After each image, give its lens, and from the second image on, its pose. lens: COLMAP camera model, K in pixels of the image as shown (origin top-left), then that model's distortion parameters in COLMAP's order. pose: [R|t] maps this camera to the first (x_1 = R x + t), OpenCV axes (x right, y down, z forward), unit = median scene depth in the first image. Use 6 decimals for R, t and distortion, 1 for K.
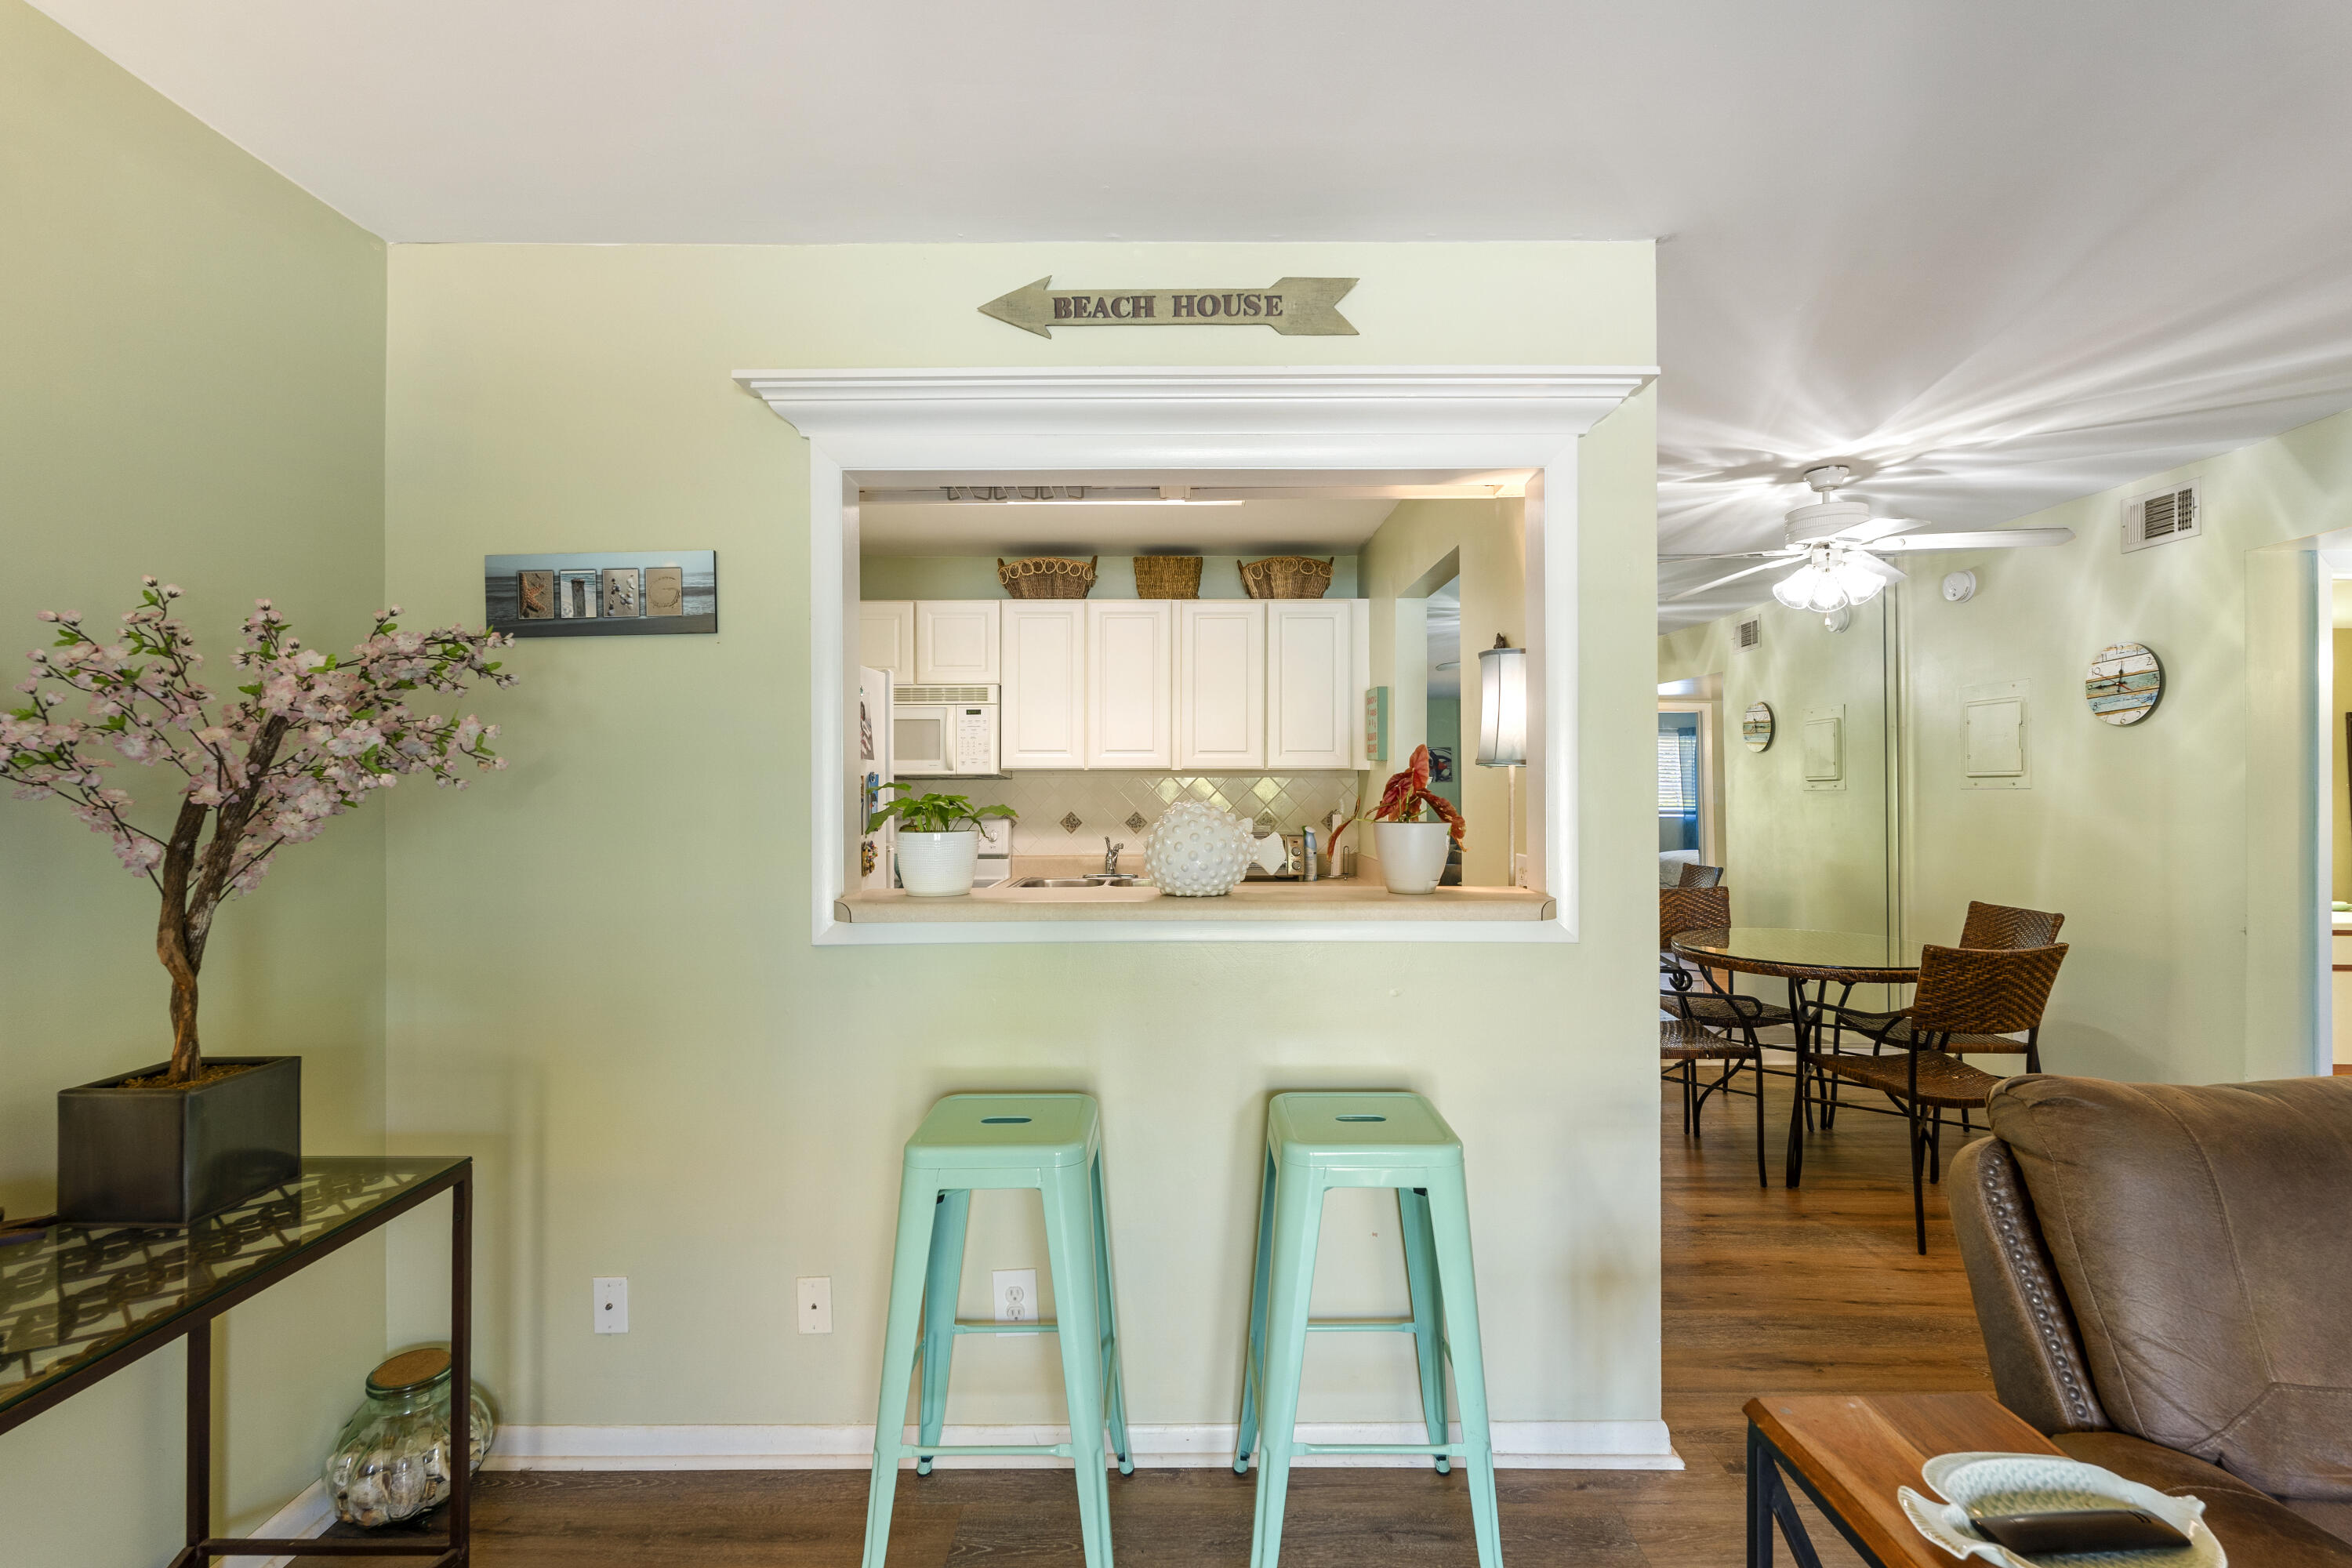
lens RADIAL K [[1045.7, 0, 1187.4], [0, 1045.7, 754.7], [0, 0, 1]] dist [0.003649, -0.000530]
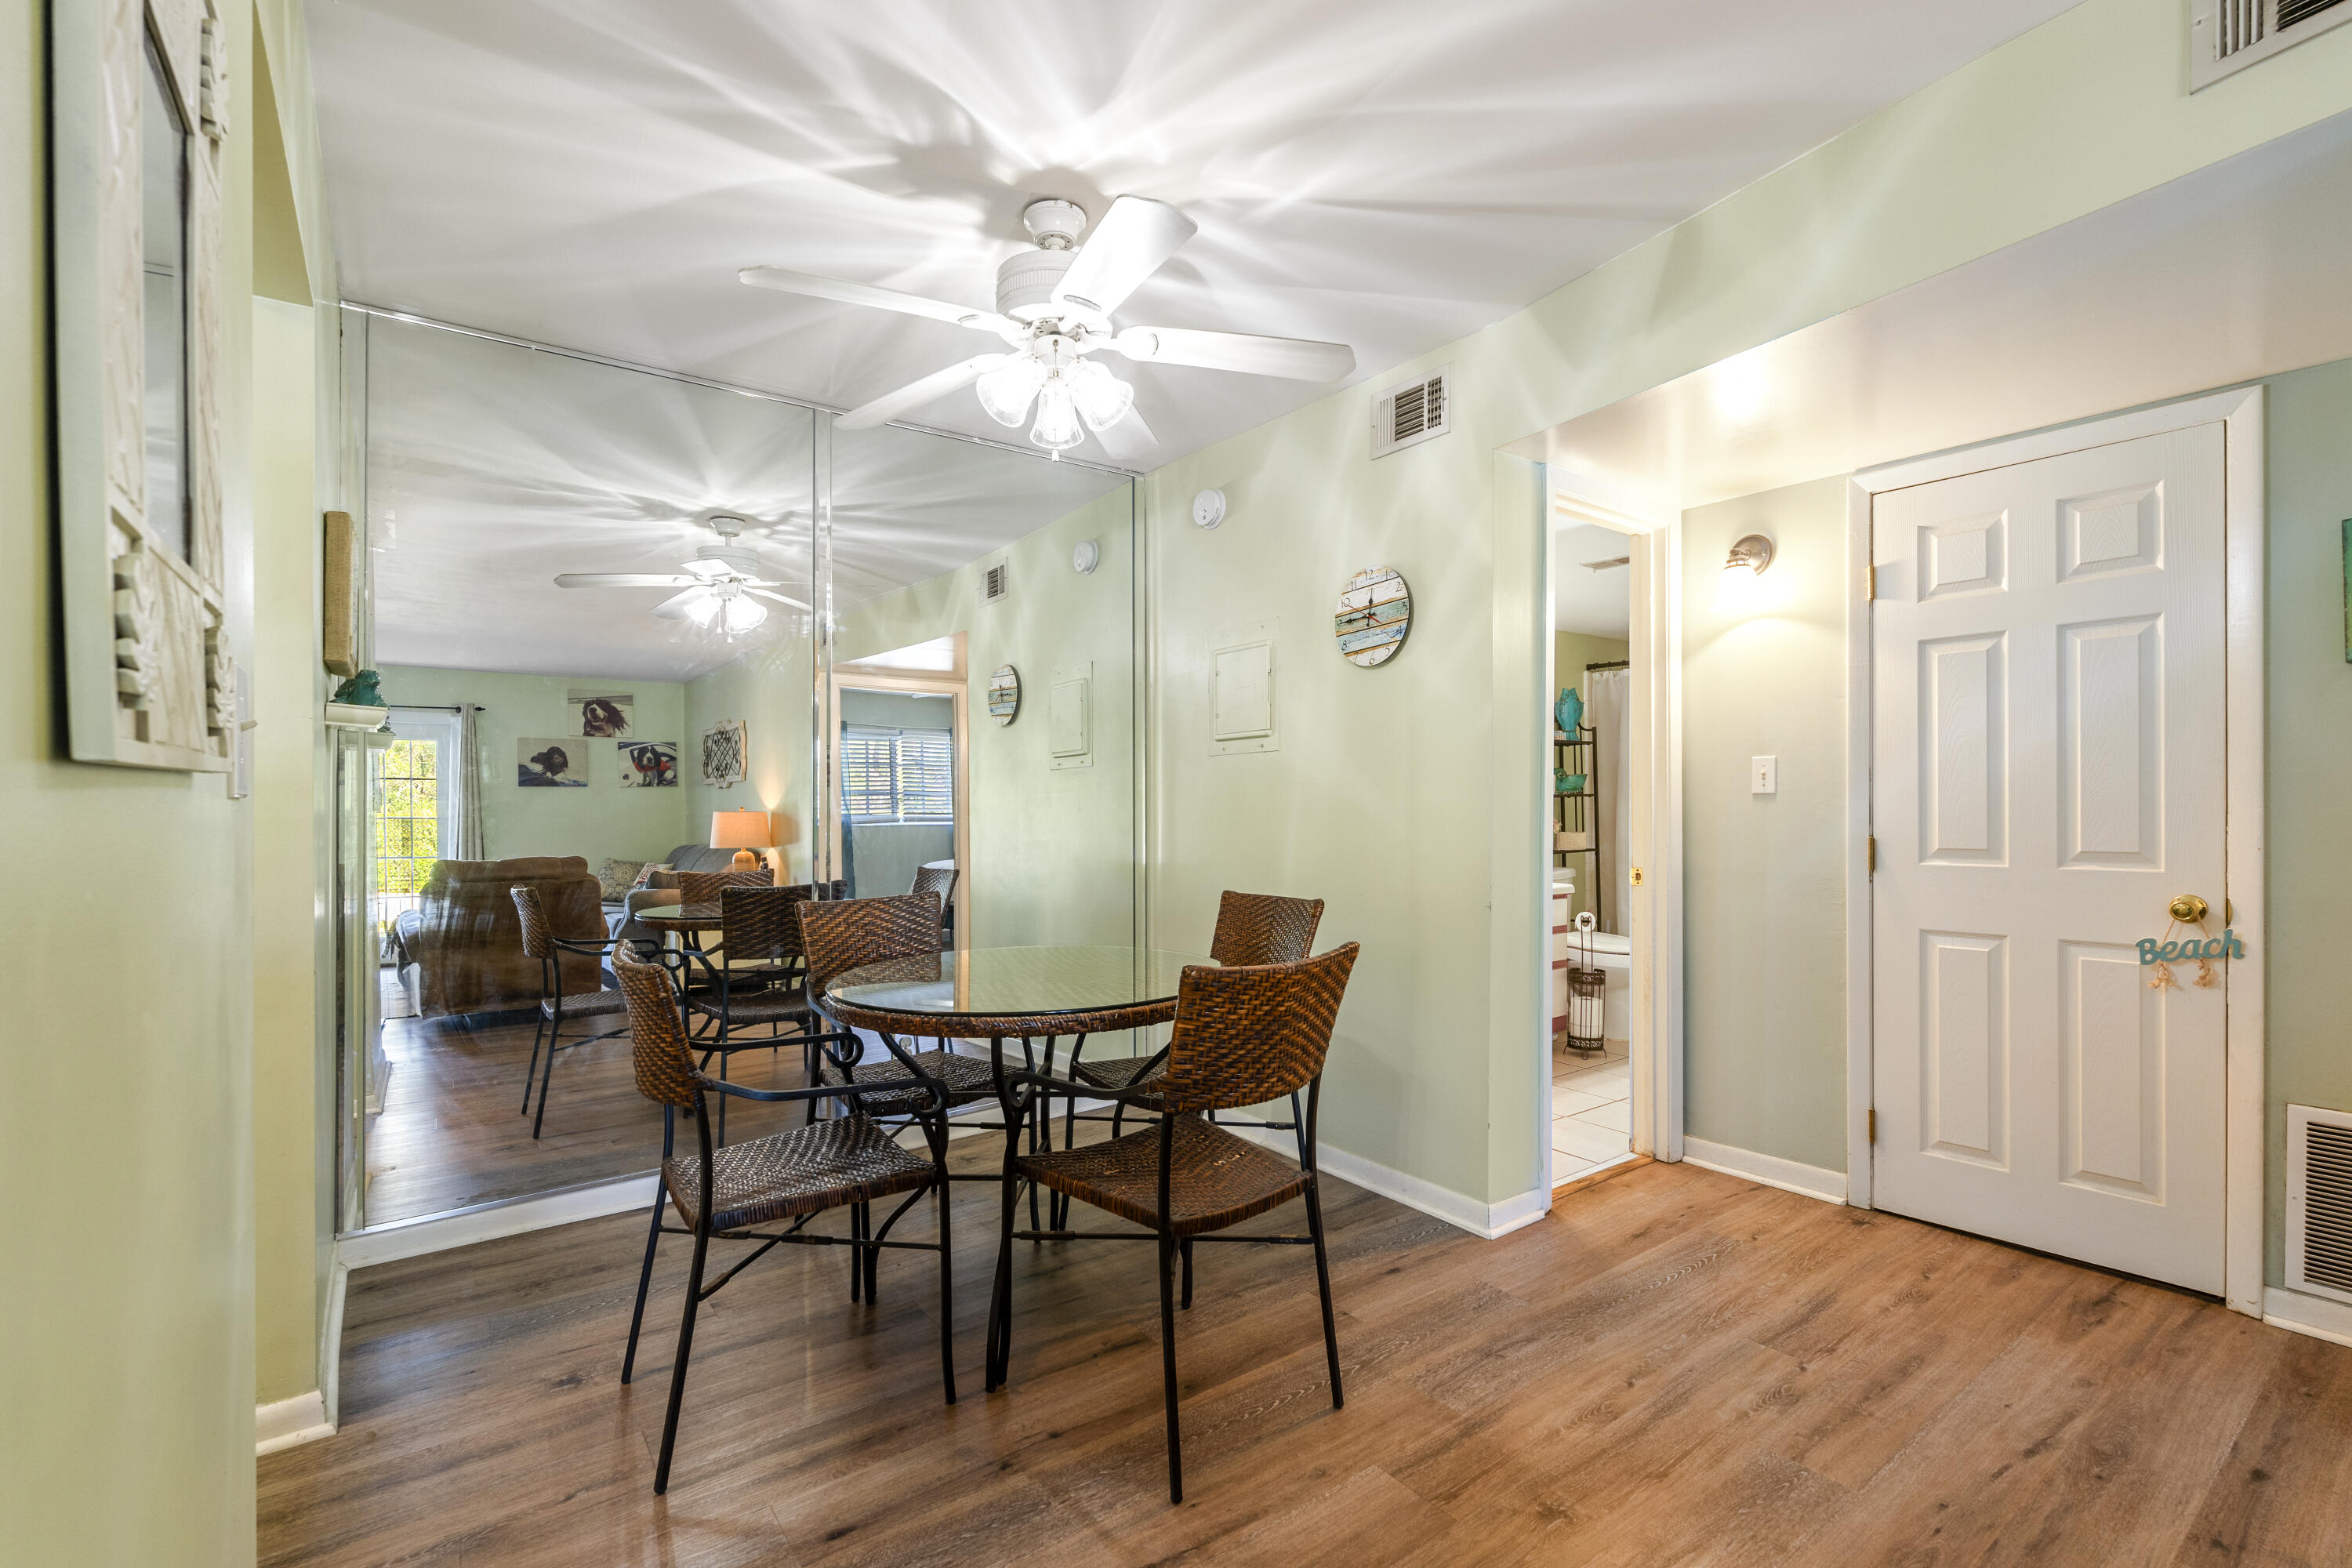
lens RADIAL K [[1045.7, 0, 1182.2], [0, 1045.7, 793.3], [0, 0, 1]] dist [0.003649, -0.000530]
pose [[0.806179, -0.002414, 0.591667, 0.300170], [-0.007263, 0.999876, 0.013977, 0.064433], [-0.591627, -0.015565, 0.806061, 0.446065]]
